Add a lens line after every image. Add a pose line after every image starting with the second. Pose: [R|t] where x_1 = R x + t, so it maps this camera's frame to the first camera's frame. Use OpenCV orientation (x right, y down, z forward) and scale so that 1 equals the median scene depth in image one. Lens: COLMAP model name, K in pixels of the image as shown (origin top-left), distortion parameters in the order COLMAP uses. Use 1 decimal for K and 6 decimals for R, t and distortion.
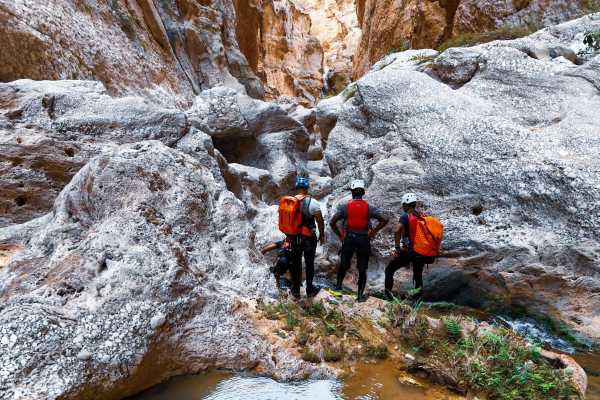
lens RADIAL K [[305.7, 0, 301.1], [0, 305.7, 199.7], [0, 0, 1]] dist [-0.001764, -0.000171]
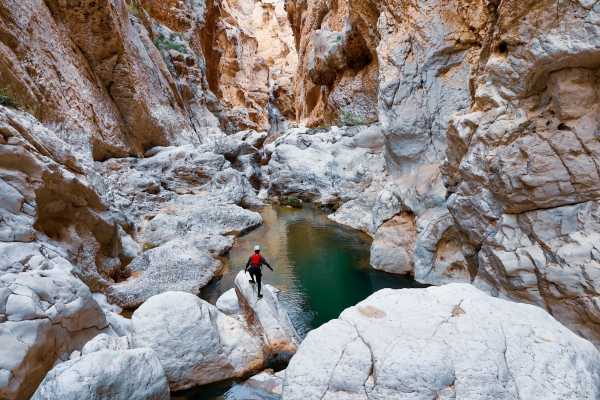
lens RADIAL K [[305.7, 0, 300.1], [0, 305.7, 198.4], [0, 0, 1]] dist [-0.001764, -0.000171]
pose [[0.986905, -0.025106, 0.159338, -0.010175], [0.025008, 0.999684, 0.002623, 0.016548], [-0.159354, 0.001396, 0.987221, -0.214564]]
